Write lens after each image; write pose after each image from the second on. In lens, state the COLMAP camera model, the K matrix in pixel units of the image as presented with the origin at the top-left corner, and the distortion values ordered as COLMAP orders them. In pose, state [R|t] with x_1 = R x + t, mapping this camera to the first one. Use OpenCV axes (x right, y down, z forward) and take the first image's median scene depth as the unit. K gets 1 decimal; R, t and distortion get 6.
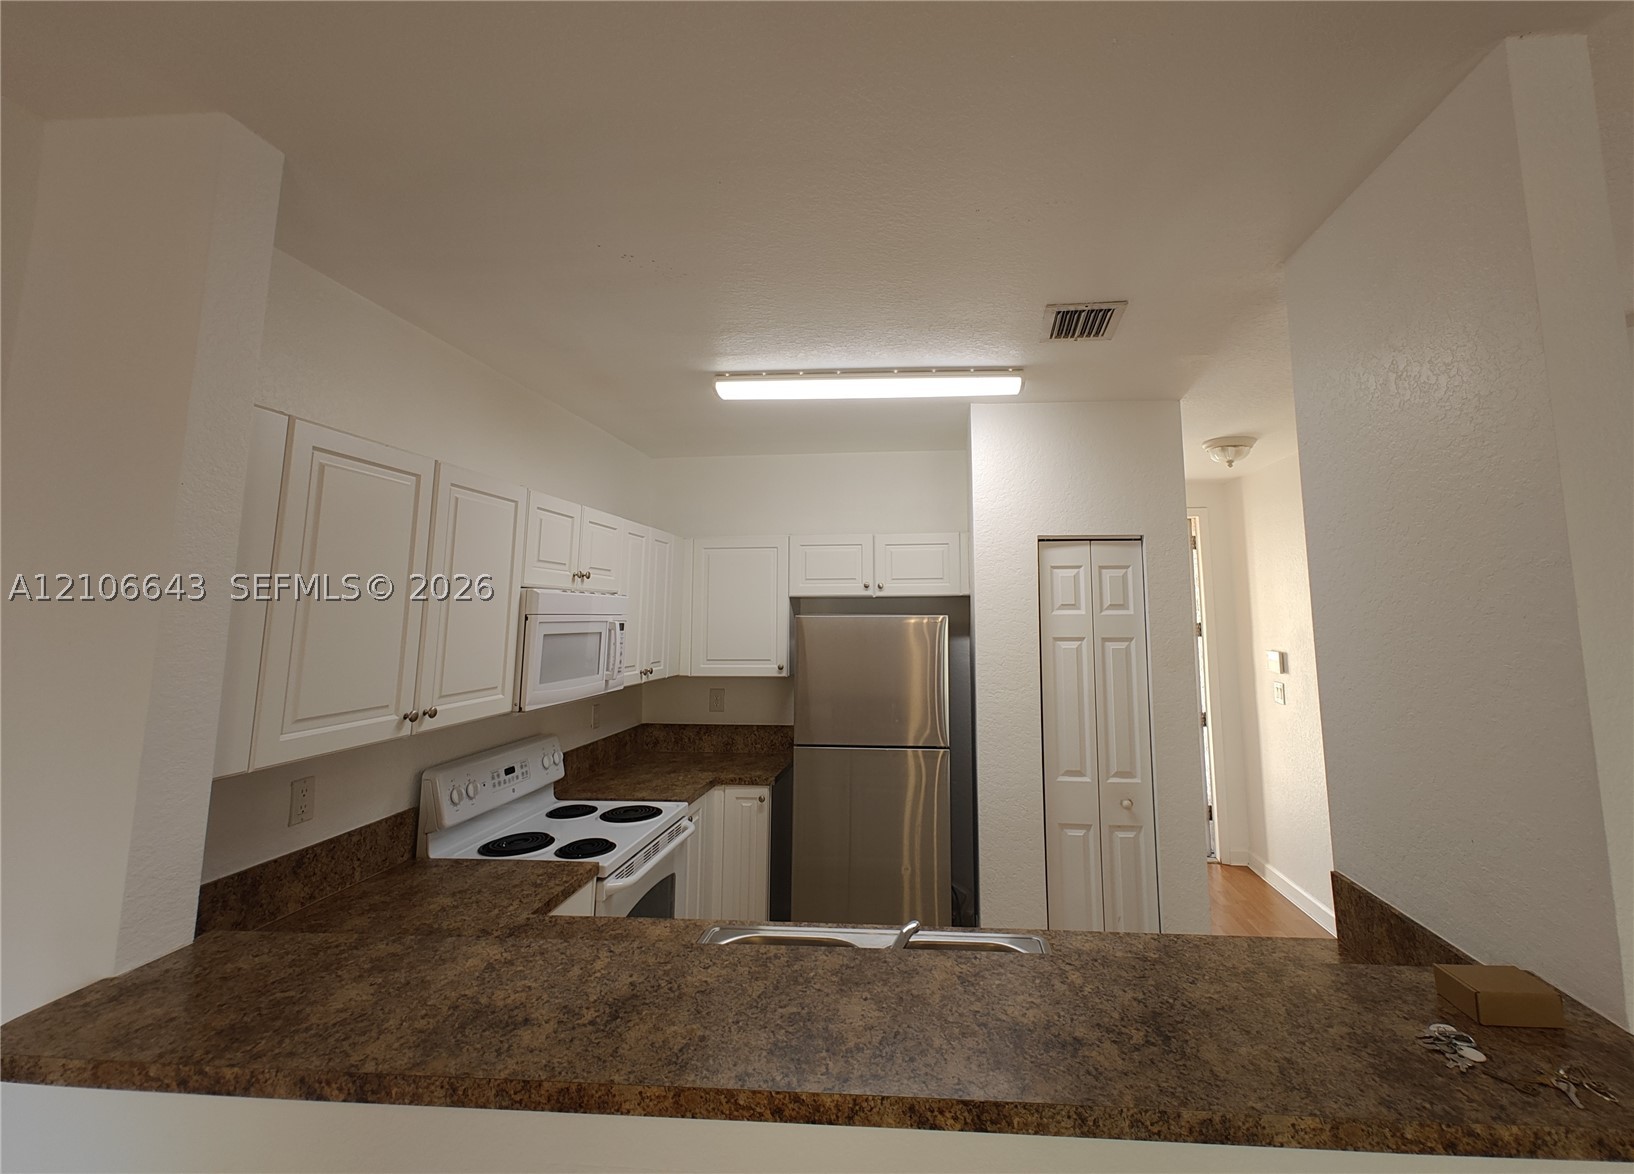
lens RADIAL K [[729.2, 0, 878.2], [0, 729.2, 531.7], [0, 0, 1]] dist [0.028068, -0.000071]
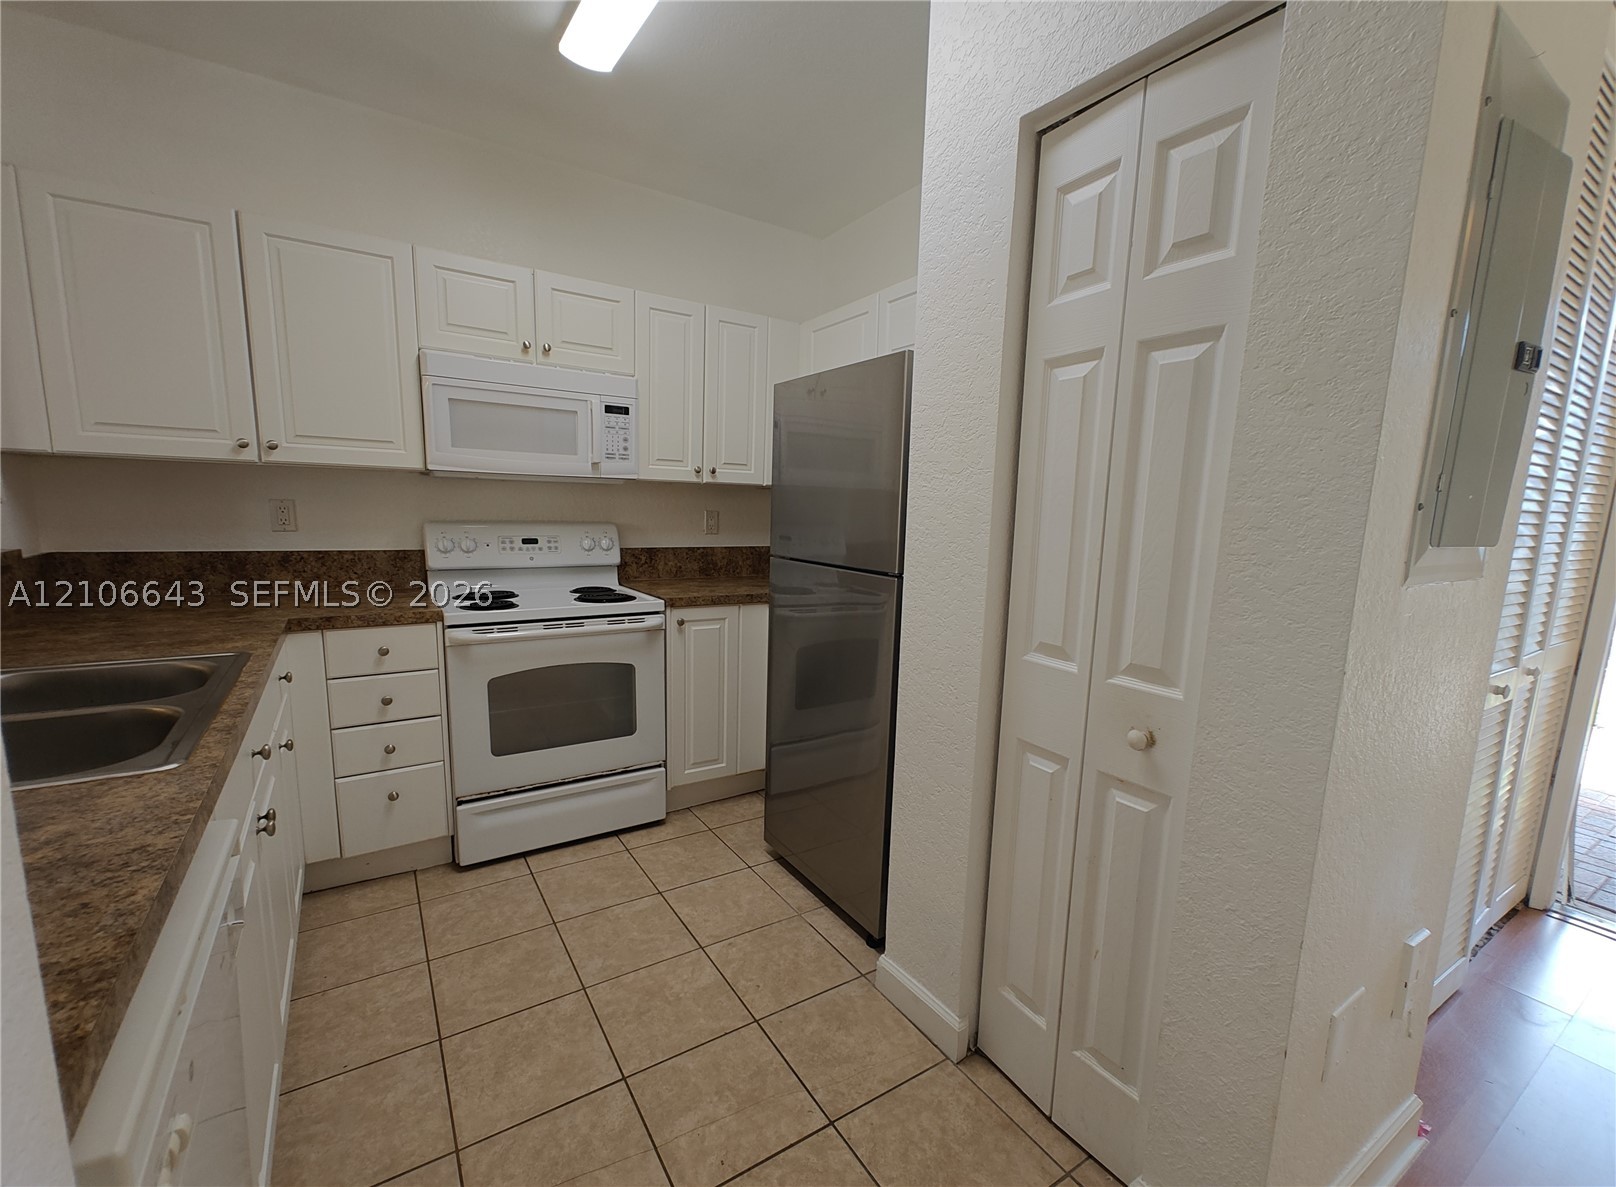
lens RADIAL K [[697.9, 0, 811.4], [0, 697.9, 614.0], [0, 0, 1]] dist [0.001509, 0.000511]
pose [[0.610226, 0.141785, -0.779436, 0.557923], [0.063413, 0.971956, 0.226452, 0.208703], [0.789685, -0.187613, 0.584122, 0.663315]]
